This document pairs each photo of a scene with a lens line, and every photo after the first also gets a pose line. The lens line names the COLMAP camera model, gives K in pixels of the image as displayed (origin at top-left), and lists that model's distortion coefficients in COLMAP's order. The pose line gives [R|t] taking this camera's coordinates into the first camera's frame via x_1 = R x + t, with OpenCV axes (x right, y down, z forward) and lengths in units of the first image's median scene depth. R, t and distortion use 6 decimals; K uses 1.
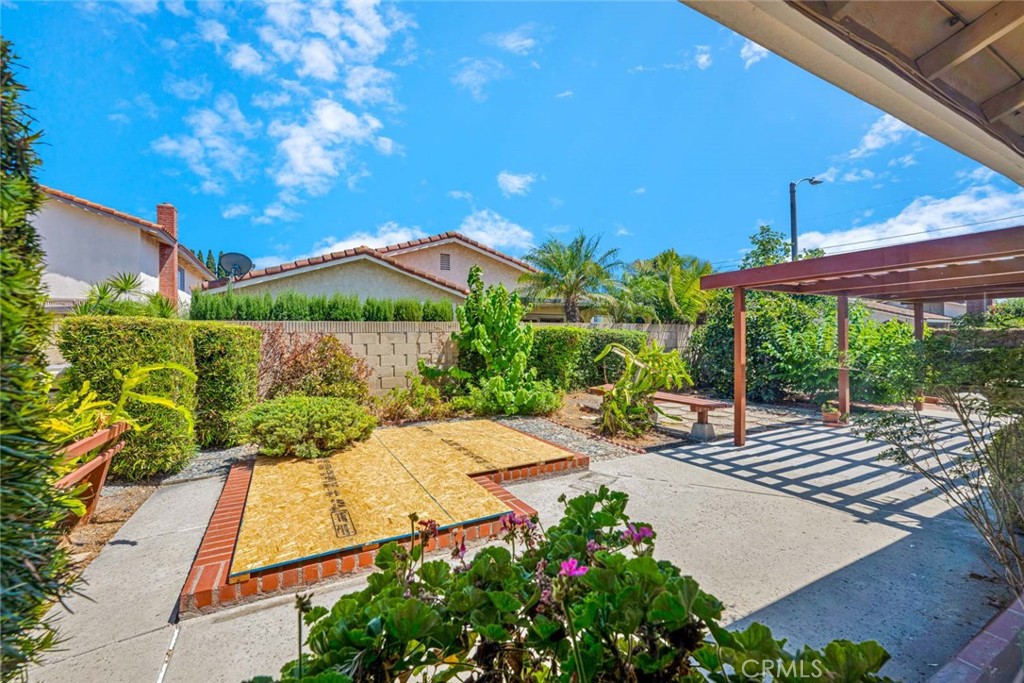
lens RADIAL K [[425.1, 0, 512.9], [0, 425.1, 341.0], [0, 0, 1]] dist [-0.003019, 0.001035]
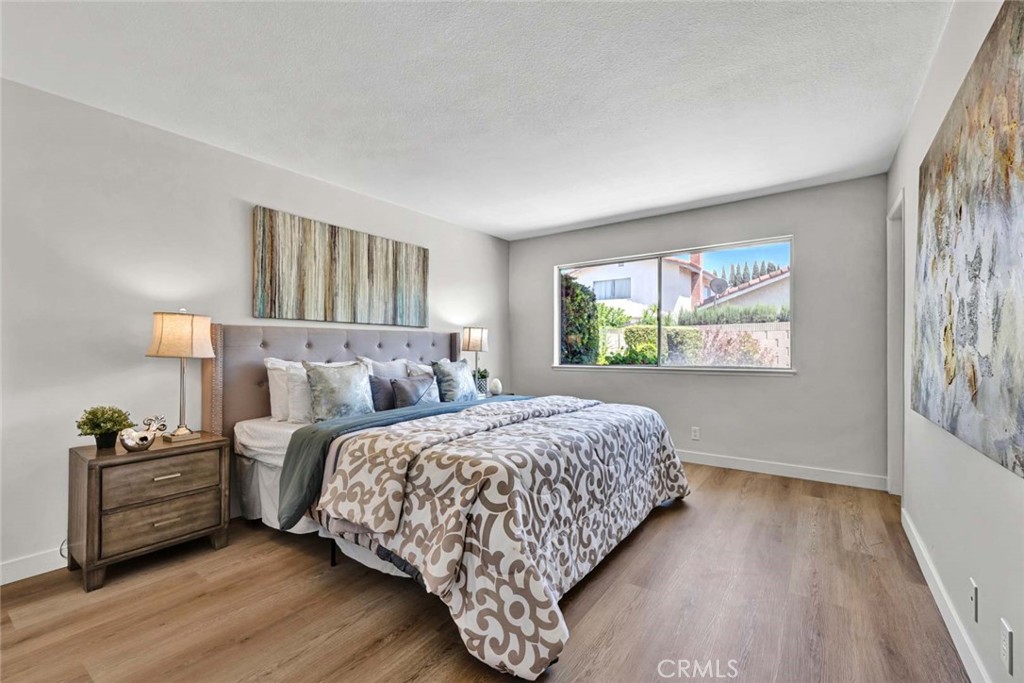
lens RADIAL K [[425.1, 0, 513.9], [0, 425.1, 343.3], [0, 0, 1]] dist [-0.003019, 0.001035]
pose [[0.422594, -0.001730, -0.906317, 0.550814], [0.000276, 0.999998, -0.001780, 0.025429], [0.906319, 0.000502, 0.422594, -0.376664]]
